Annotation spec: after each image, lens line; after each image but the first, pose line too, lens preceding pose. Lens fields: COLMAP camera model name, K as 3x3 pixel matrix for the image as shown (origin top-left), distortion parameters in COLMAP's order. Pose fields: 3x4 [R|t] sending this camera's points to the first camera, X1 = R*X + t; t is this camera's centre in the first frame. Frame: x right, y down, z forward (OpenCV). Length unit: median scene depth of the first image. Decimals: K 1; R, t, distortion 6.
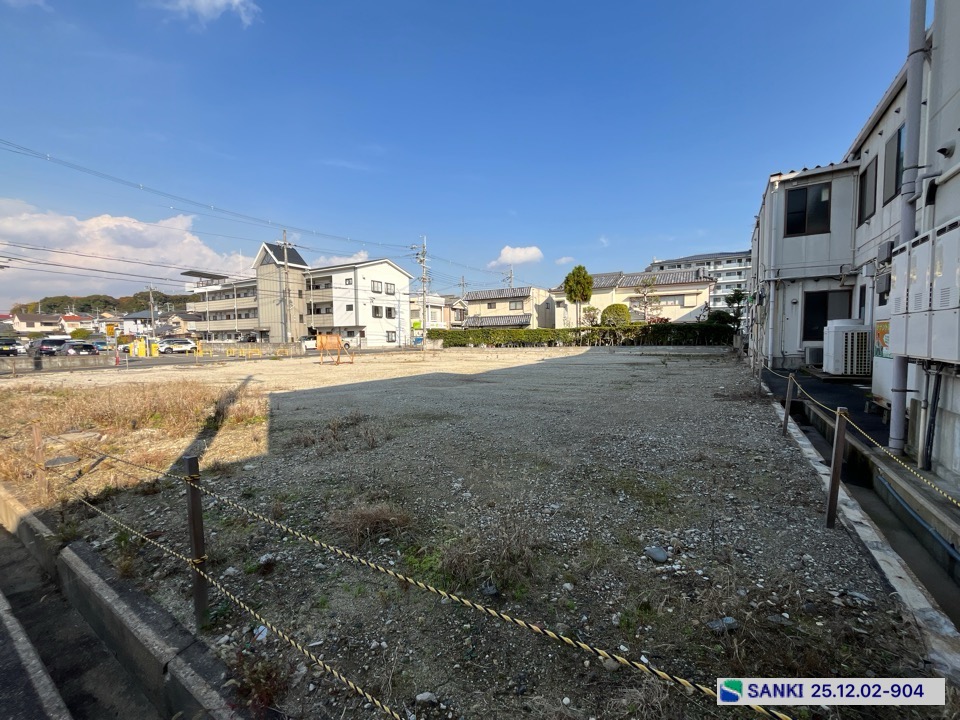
lens RADIAL K [[389.1, 0, 477.2], [0, 389.1, 360.9], [0, 0, 1]] dist [-0.002307, -0.000457]
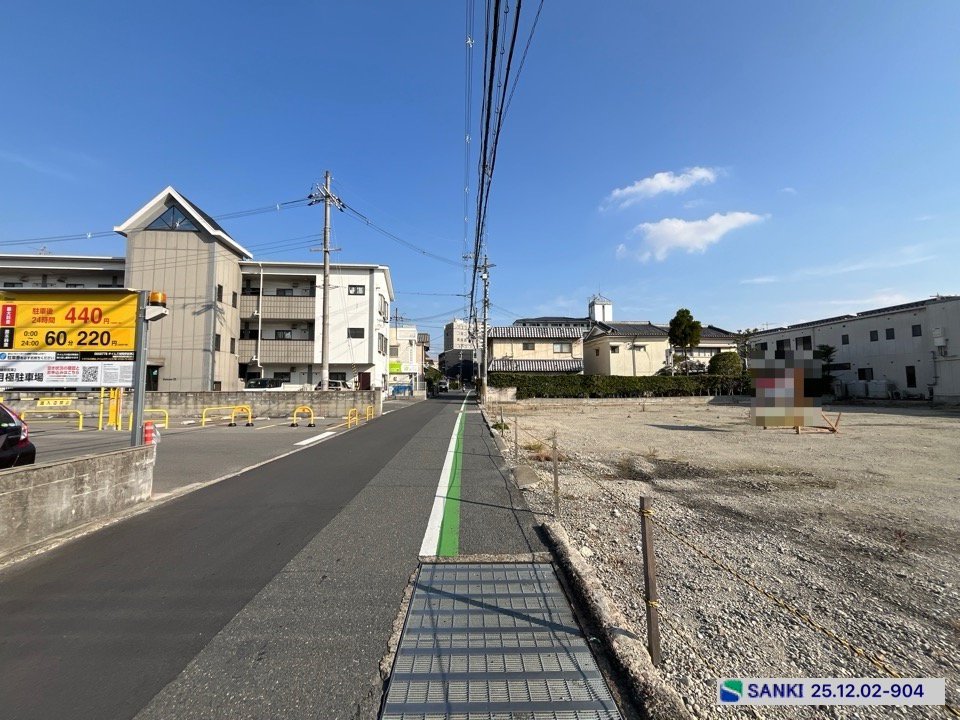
lens RADIAL K [[389.1, 0, 477.3], [0, 389.1, 362.0], [0, 0, 1]] dist [-0.002307, -0.000457]
pose [[0.817120, 0.046888, 0.574558, -0.544615], [0.028286, 0.992225, -0.121201, -0.016474], [-0.575773, 0.115288, 0.809440, 0.441170]]
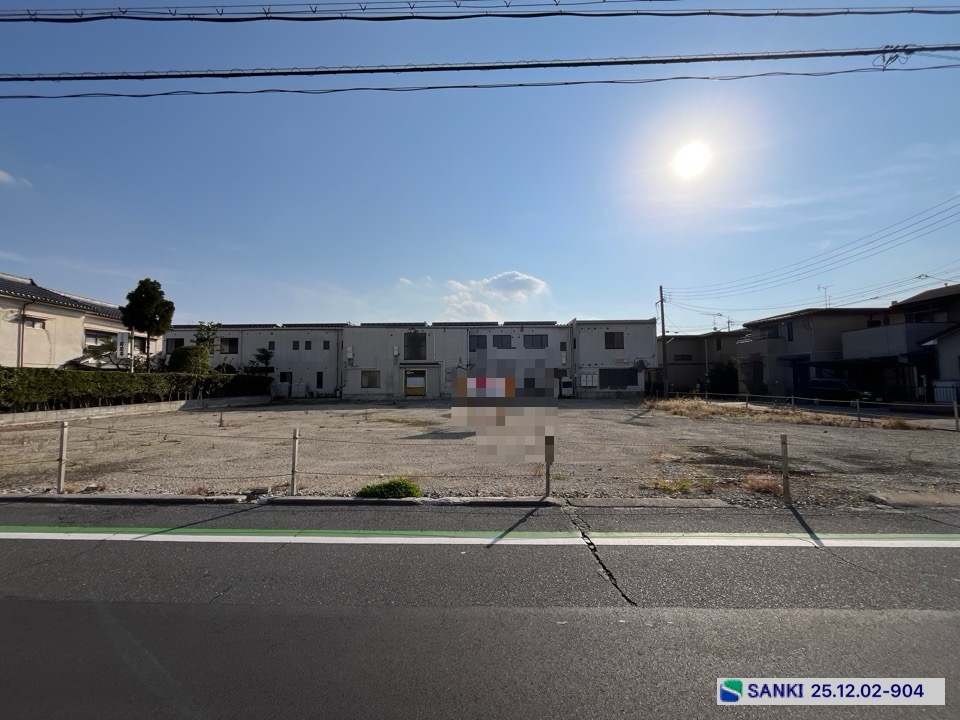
lens RADIAL K [[389.1, 0, 480.3], [0, 389.1, 365.2], [0, 0, 1]] dist [-0.002307, -0.000457]
pose [[-0.529776, 0.058624, 0.846109, -0.479655], [0.063928, 0.997530, -0.029088, -0.035832], [-0.845725, 0.038680, -0.532216, 0.712703]]
